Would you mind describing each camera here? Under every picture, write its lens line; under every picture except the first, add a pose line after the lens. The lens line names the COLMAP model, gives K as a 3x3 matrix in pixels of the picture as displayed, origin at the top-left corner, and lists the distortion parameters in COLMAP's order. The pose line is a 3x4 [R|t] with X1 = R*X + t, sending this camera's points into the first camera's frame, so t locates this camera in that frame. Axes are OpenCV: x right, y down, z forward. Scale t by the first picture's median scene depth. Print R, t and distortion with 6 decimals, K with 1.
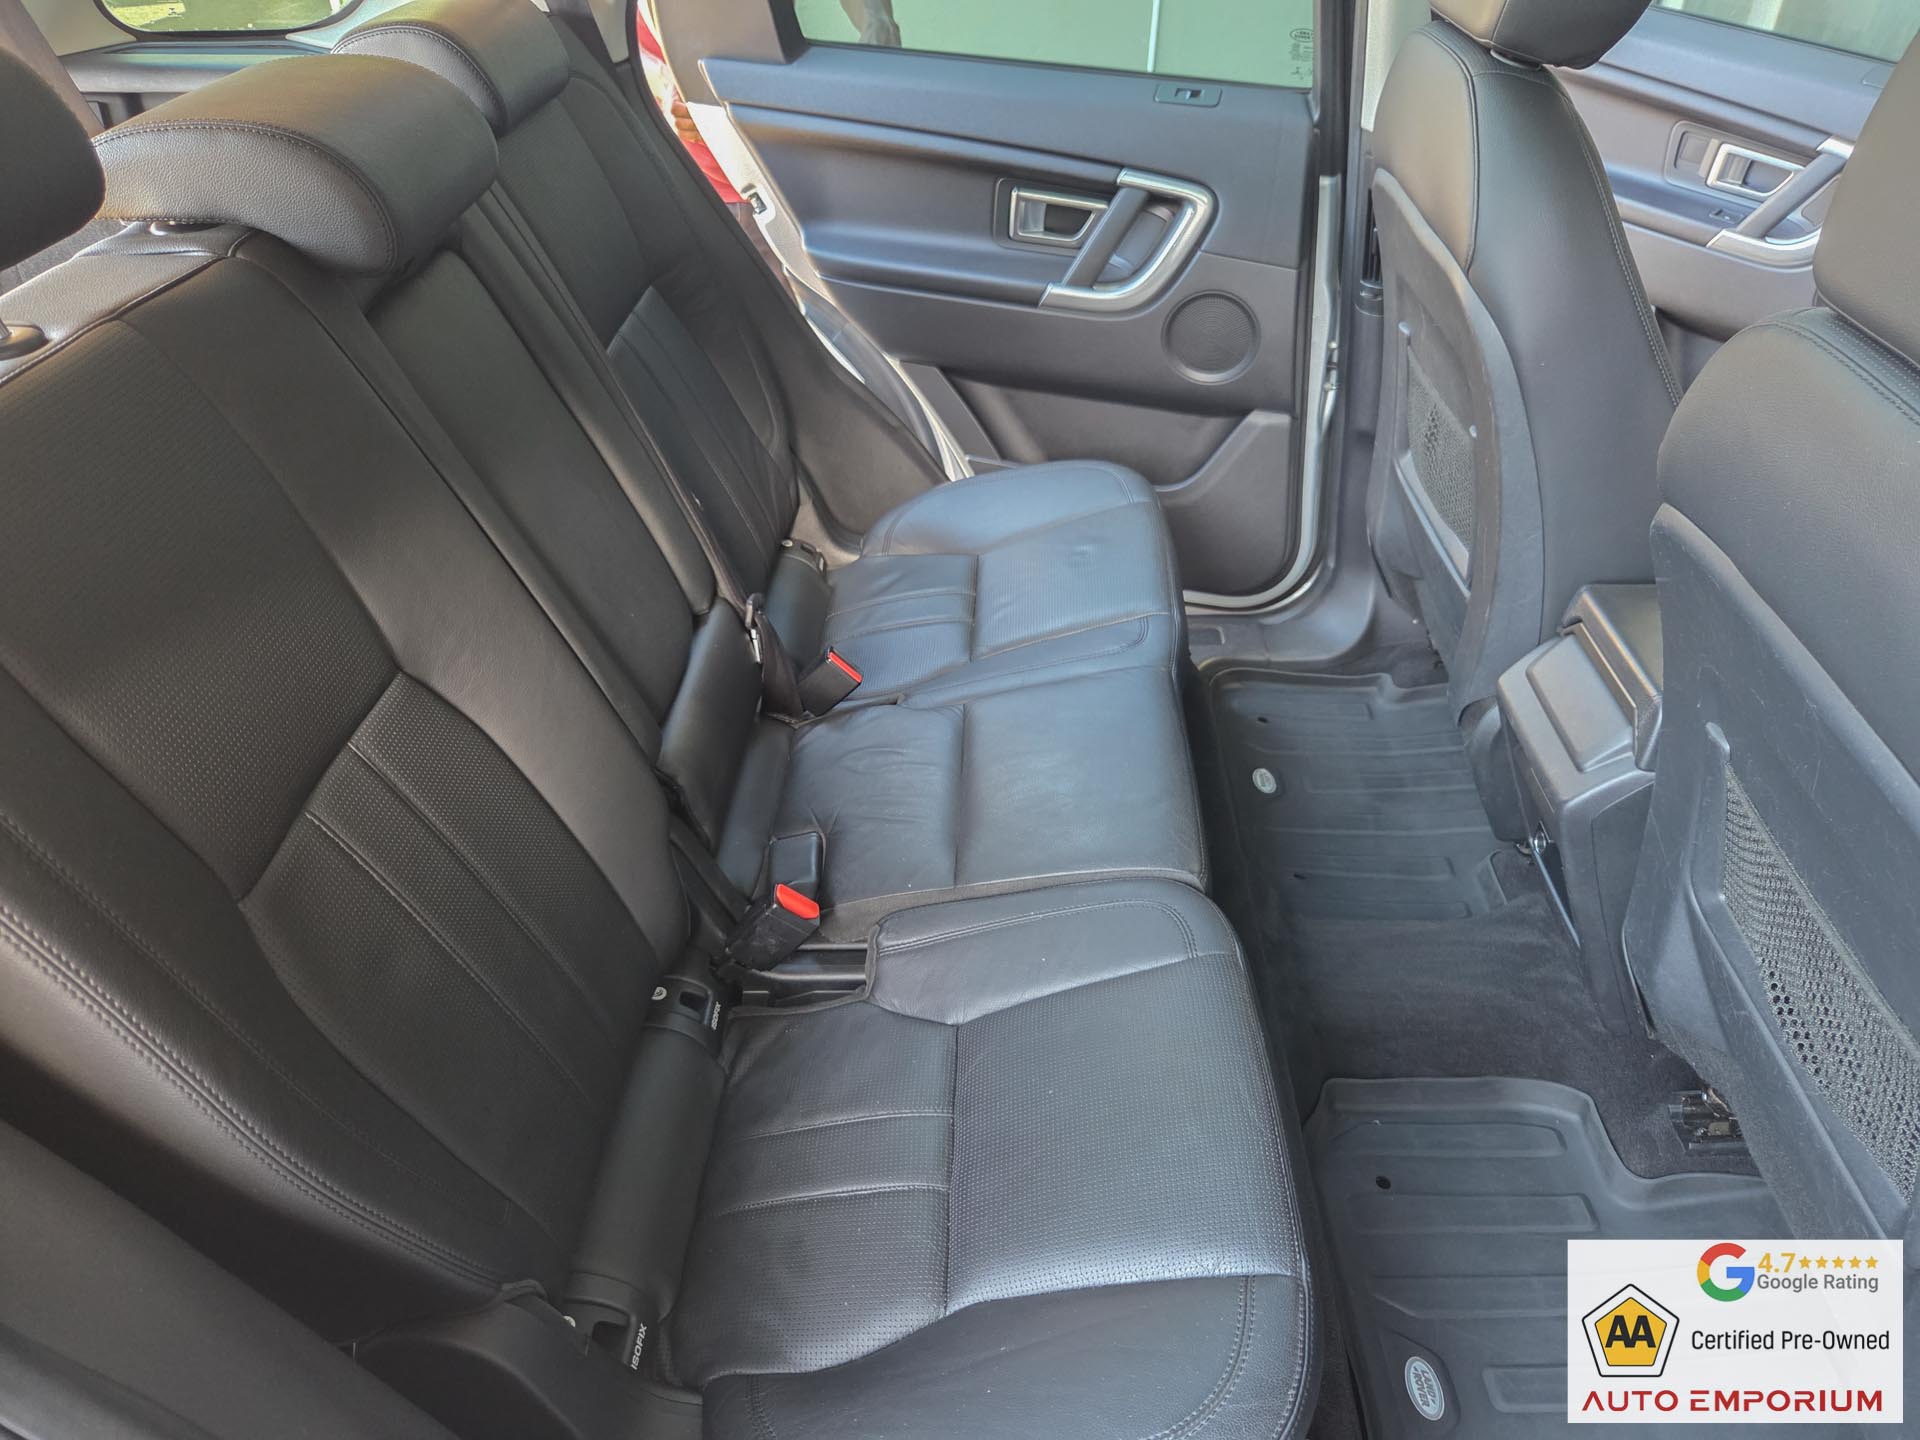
lens RADIAL K [[1287.8, 0, 975.0], [0, 1287.8, 734.0], [0, 0, 1]] dist [0.053781, -0.048615]
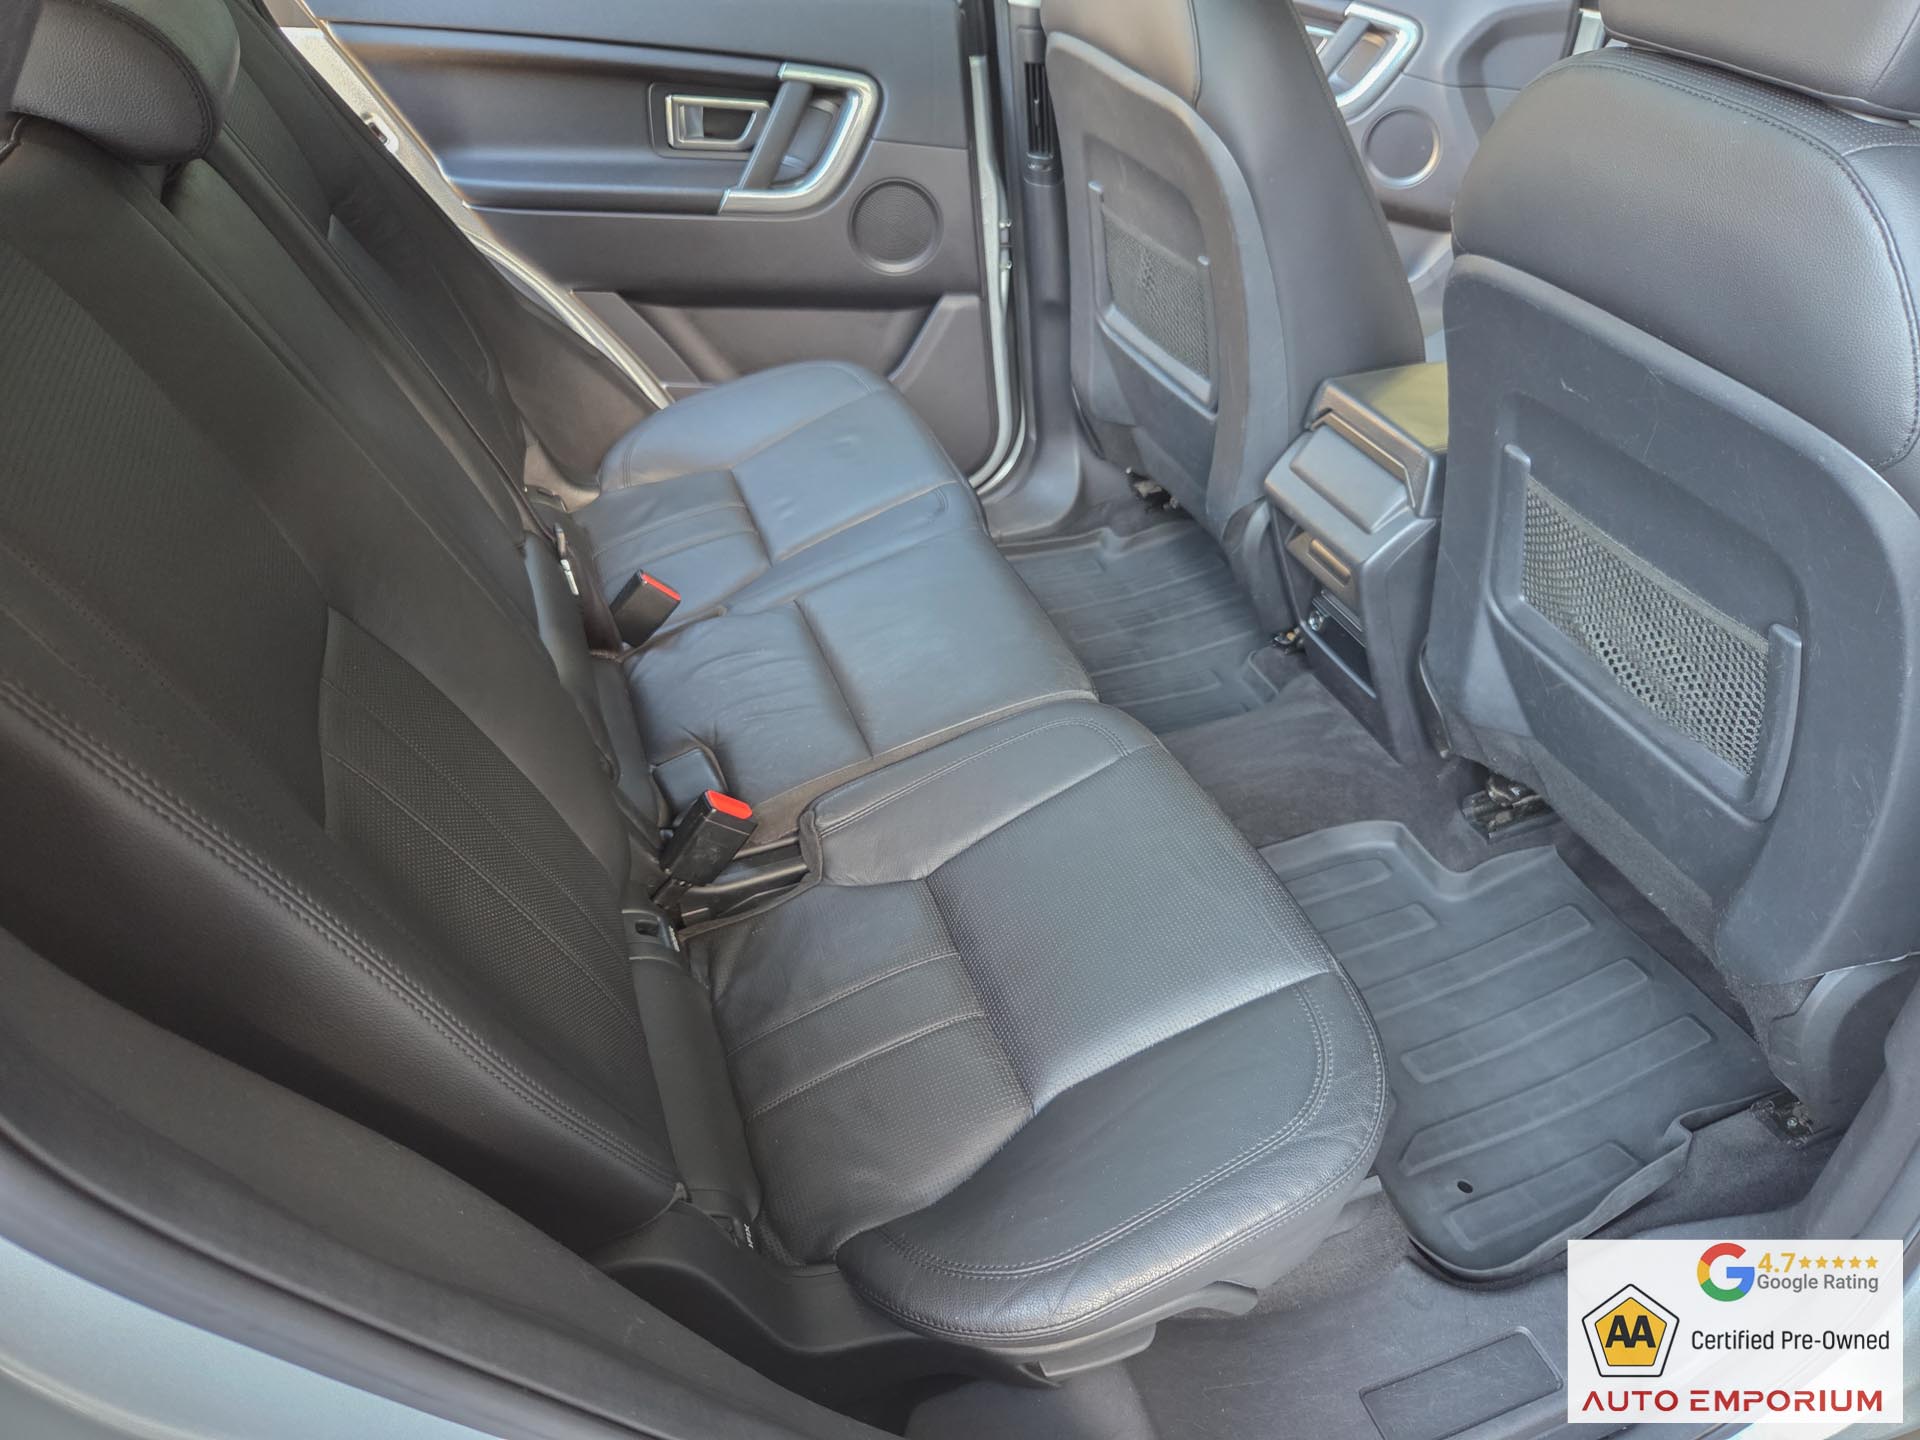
lens RADIAL K [[1287.8, 0, 975.0], [0, 1287.8, 734.0], [0, 0, 1]] dist [0.053781, -0.048615]
pose [[0.928201, -0.221775, 0.298762, -0.166460], [0.214563, 0.975035, 0.057170, 0.042367], [-0.303982, 0.011038, 0.952614, 0.010457]]
